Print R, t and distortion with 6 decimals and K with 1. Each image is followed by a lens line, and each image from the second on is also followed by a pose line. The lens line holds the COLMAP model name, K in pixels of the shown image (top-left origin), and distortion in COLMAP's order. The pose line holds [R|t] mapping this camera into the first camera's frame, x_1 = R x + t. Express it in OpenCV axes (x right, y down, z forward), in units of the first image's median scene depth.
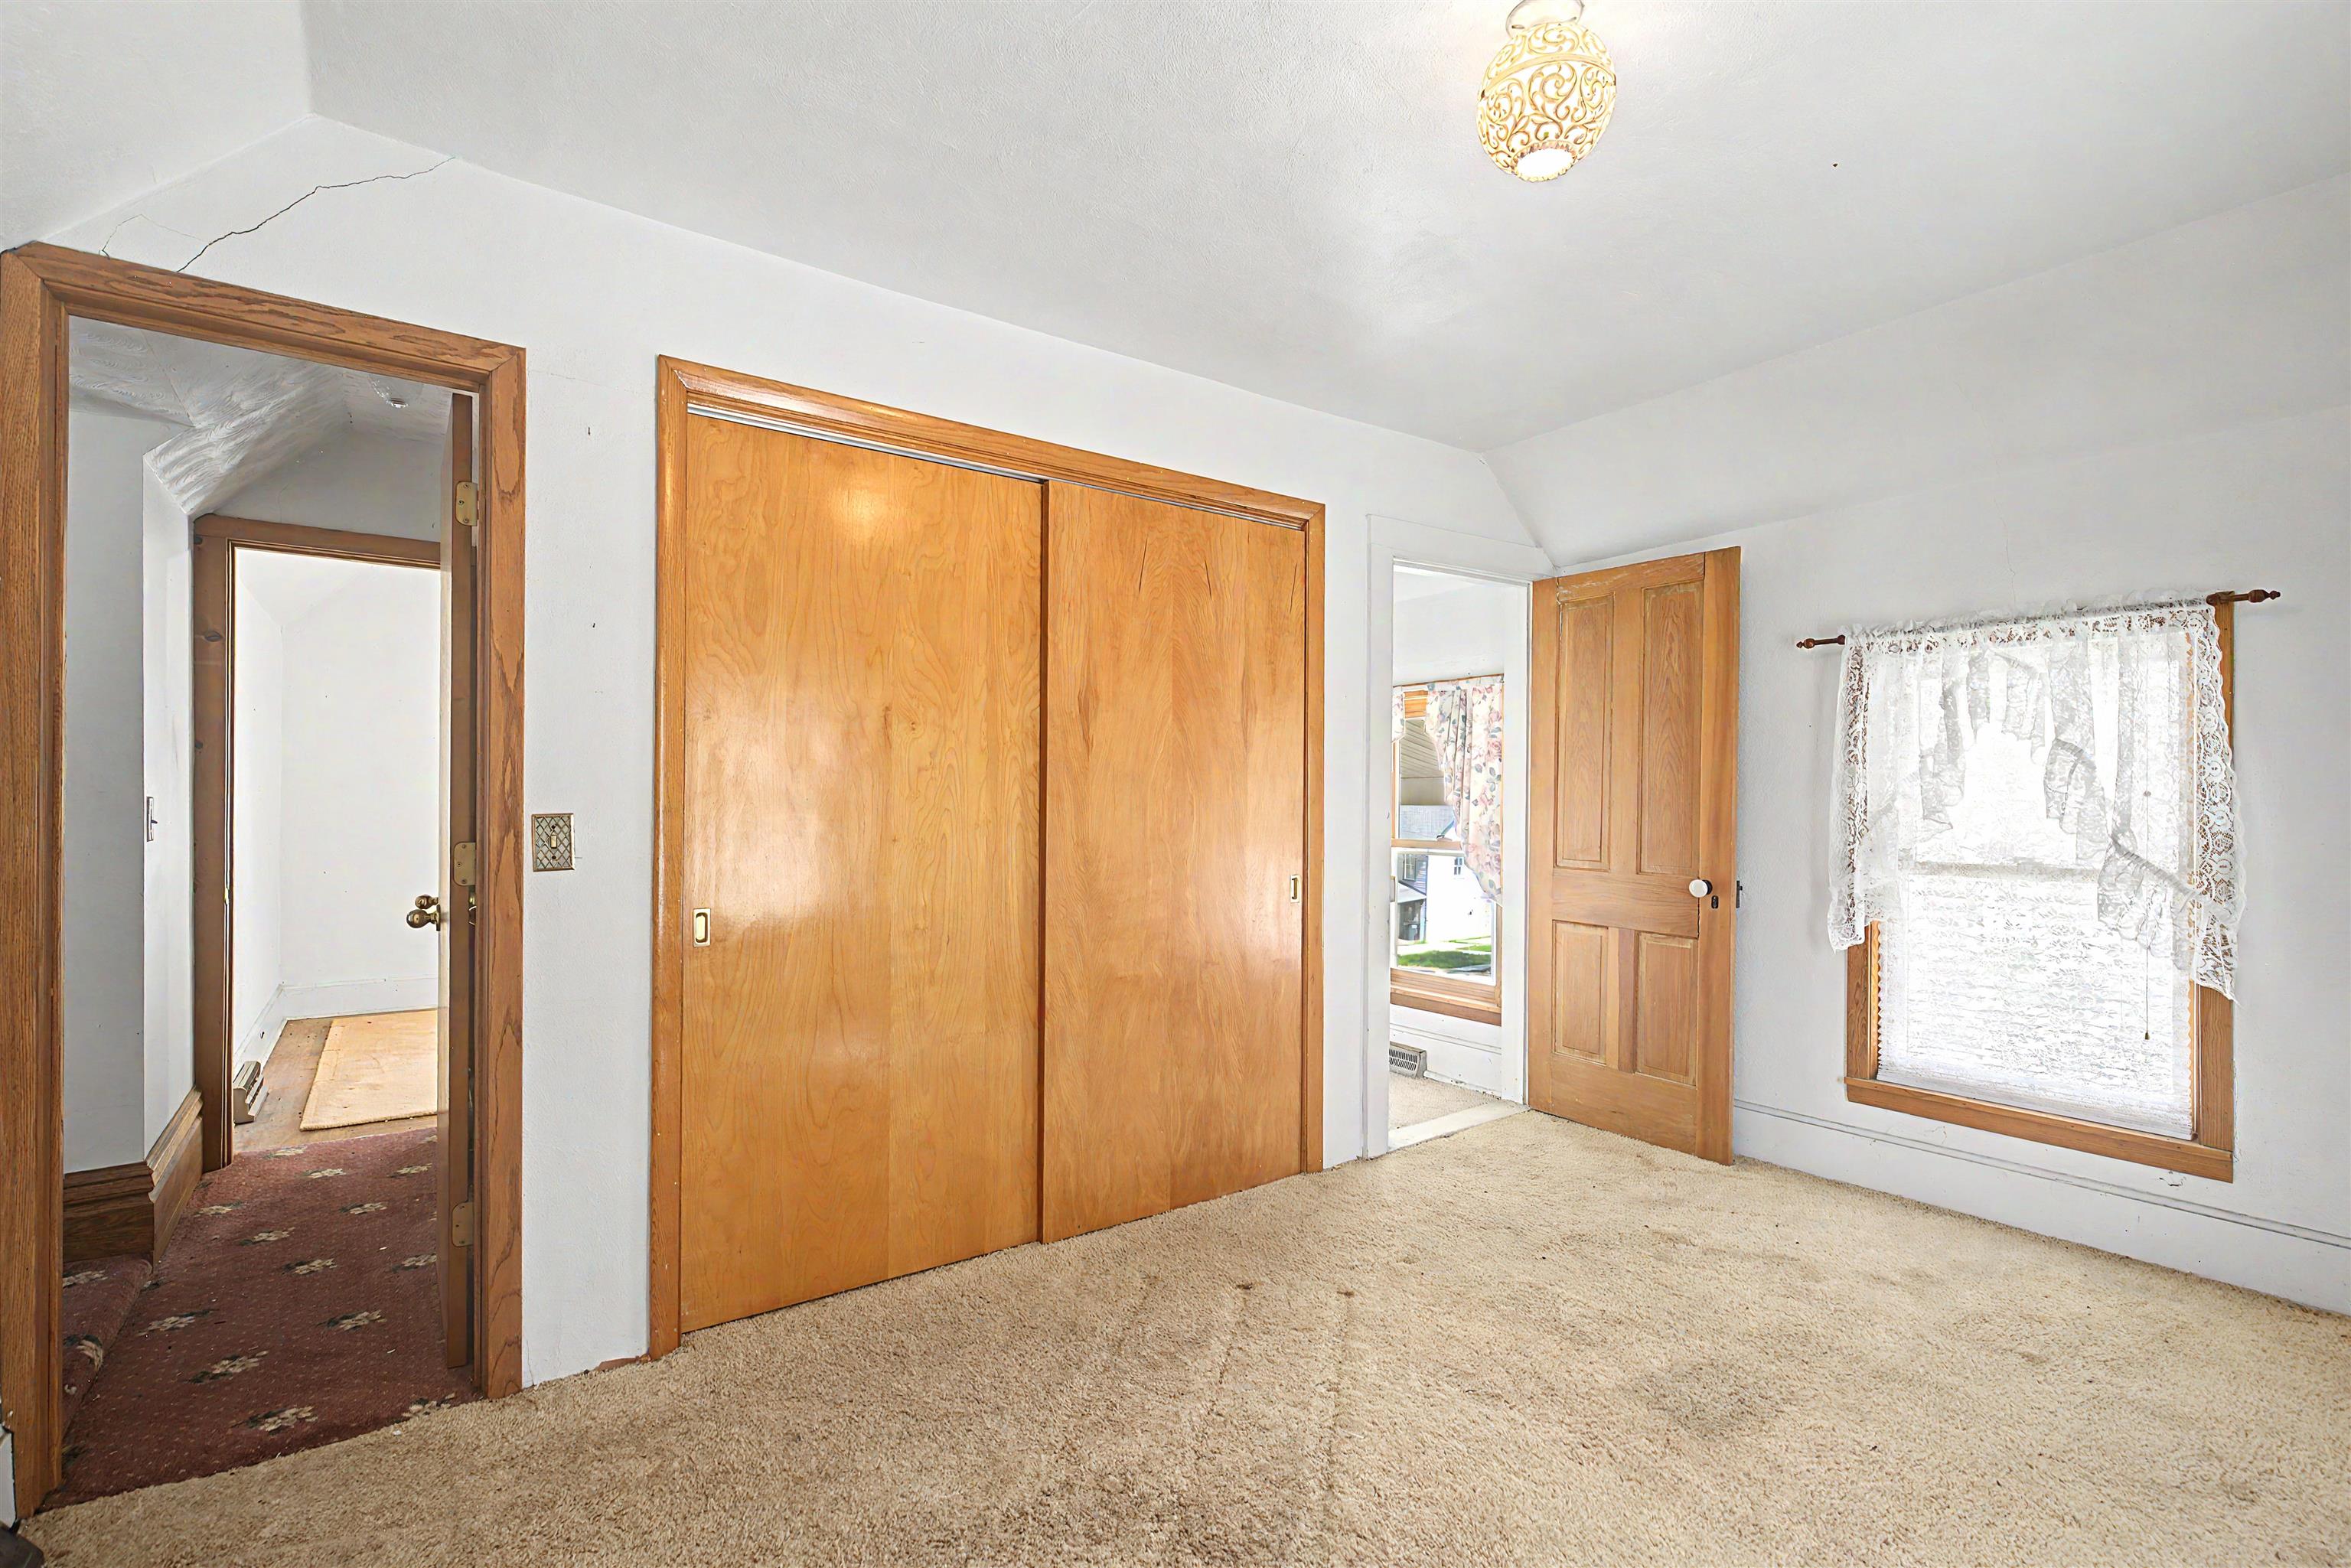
lens RADIAL K [[1071.7, 0, 1175.5], [0, 1071.7, 784.0], [0, 0, 1]] dist [0.000326, 0.000243]
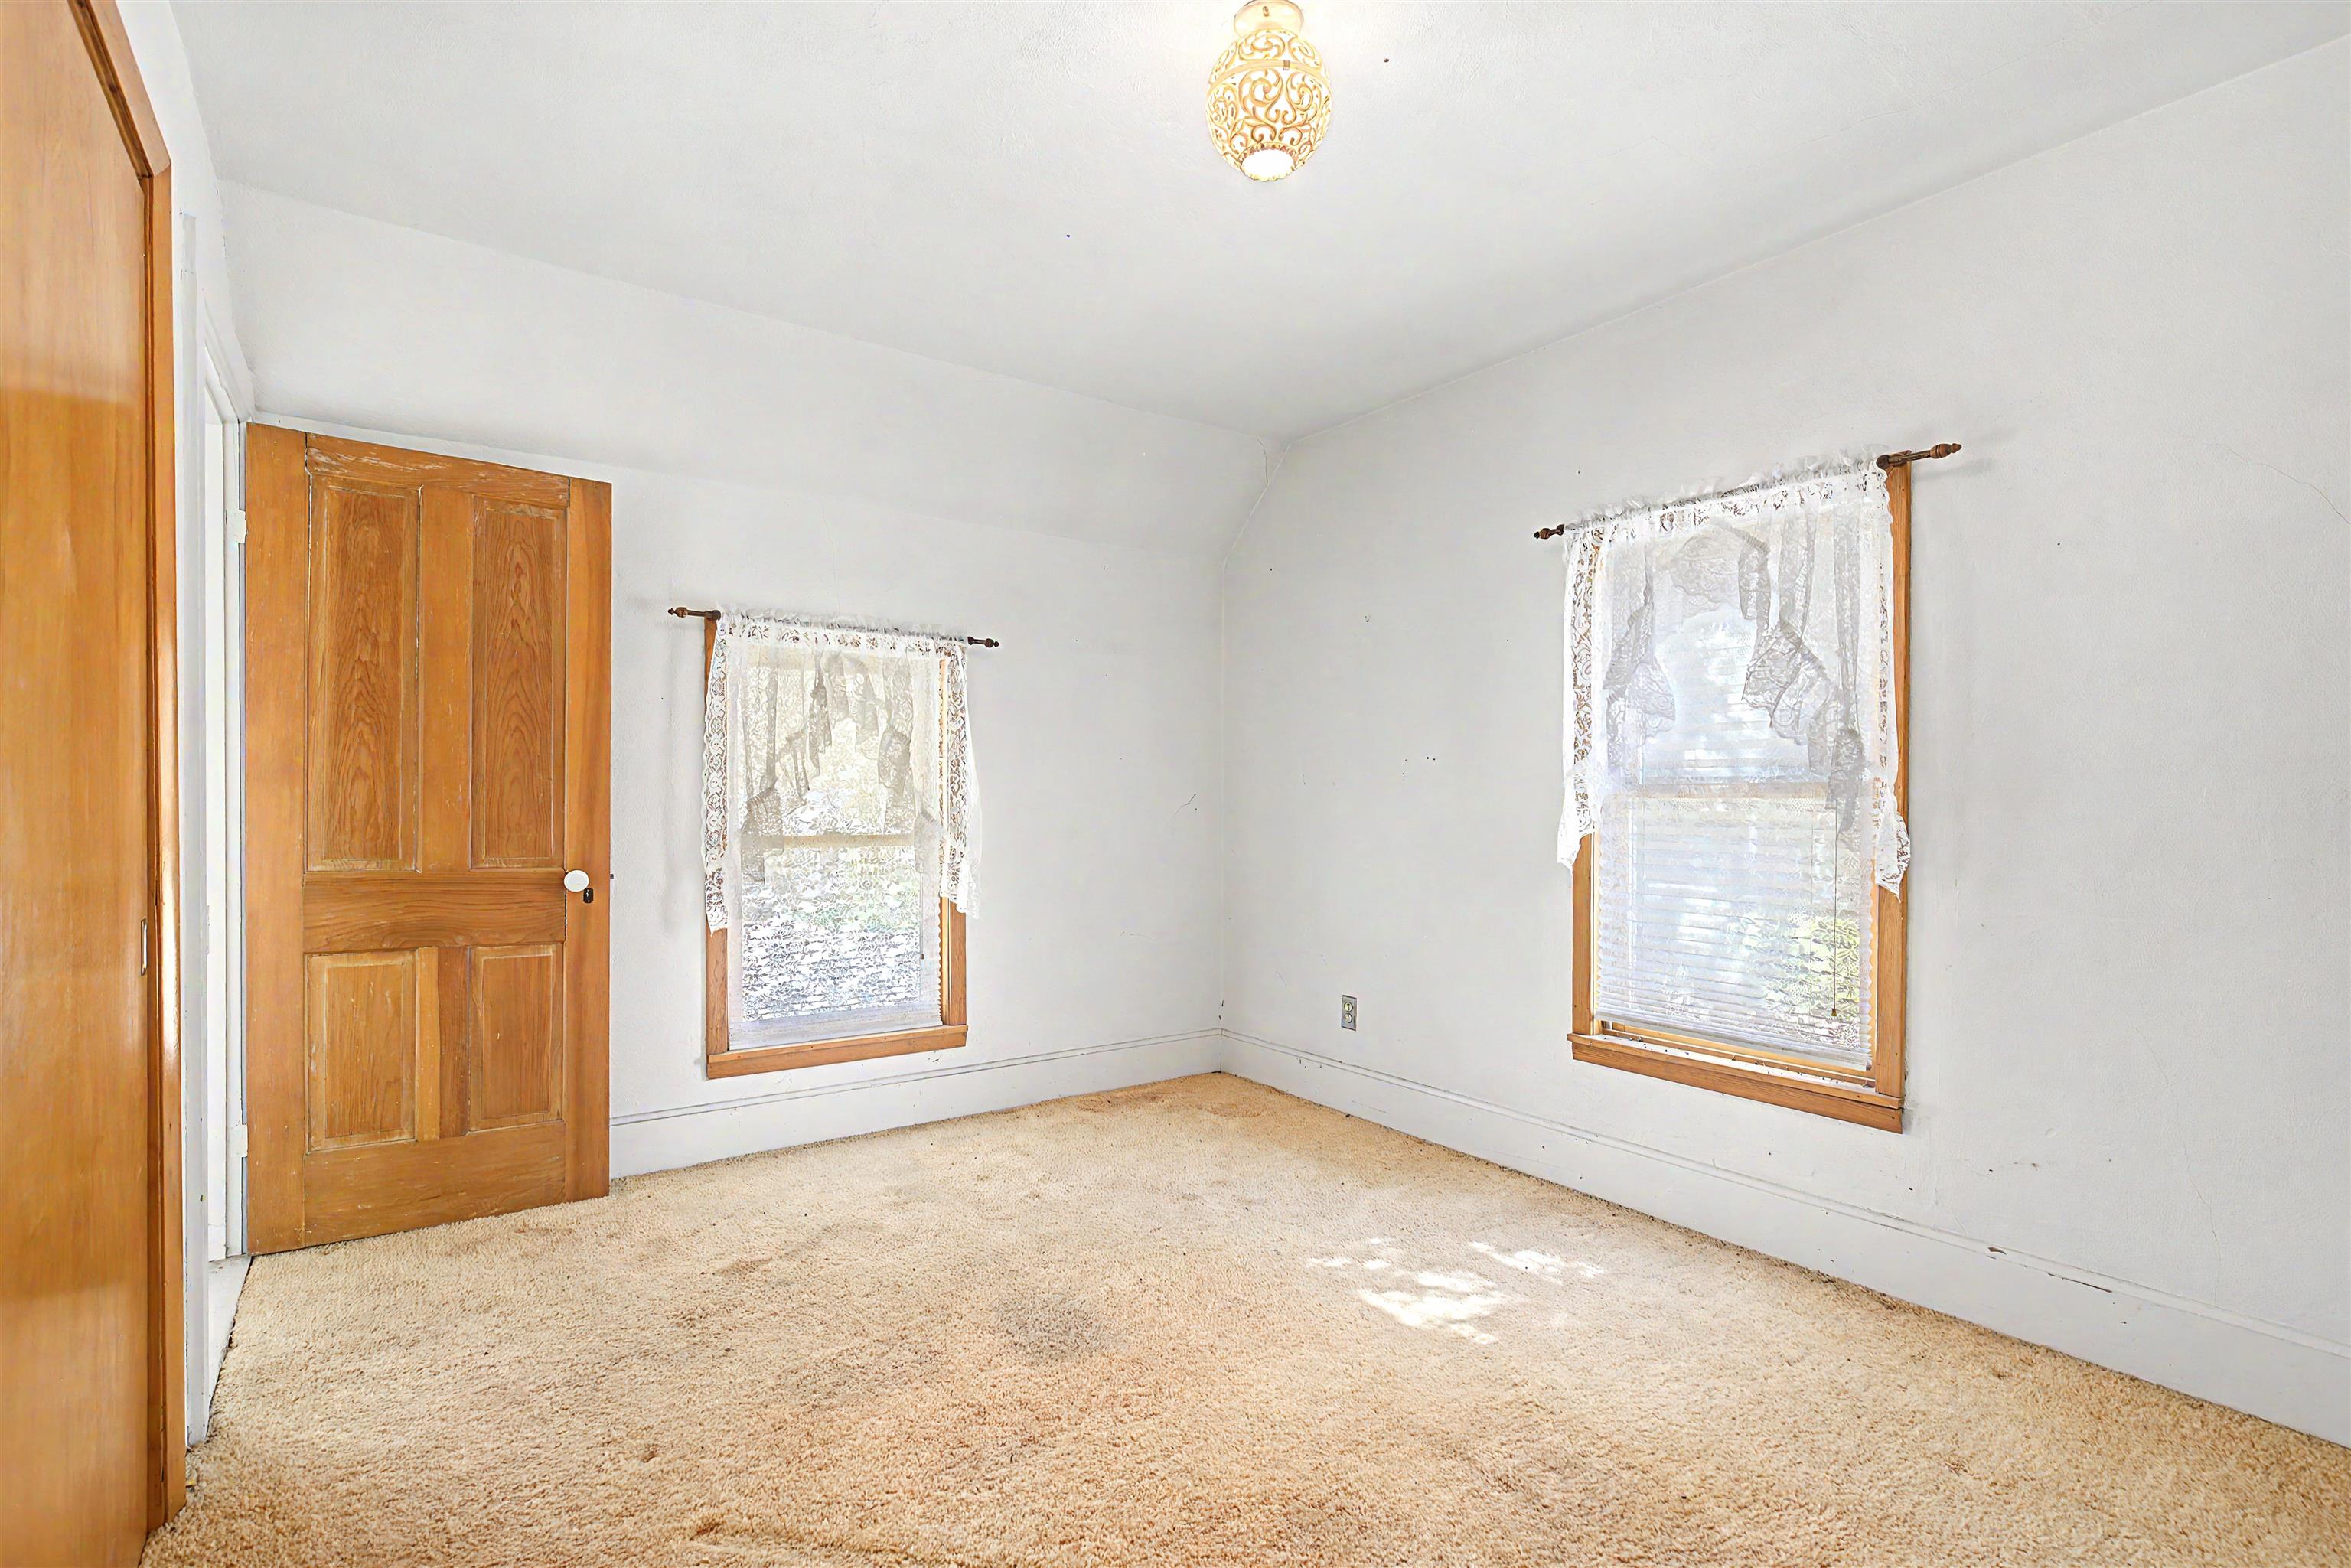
lens RADIAL K [[1106.1, 0, 1176.9], [0, 1106.1, 799.4], [0, 0, 1]] dist [0.001214, 0.000080]
pose [[-0.000421, -0.007684, 0.999970, -0.411145], [-0.024389, 0.999673, 0.007672, 0.017377], [-0.999702, -0.024385, -0.000609, 0.590383]]
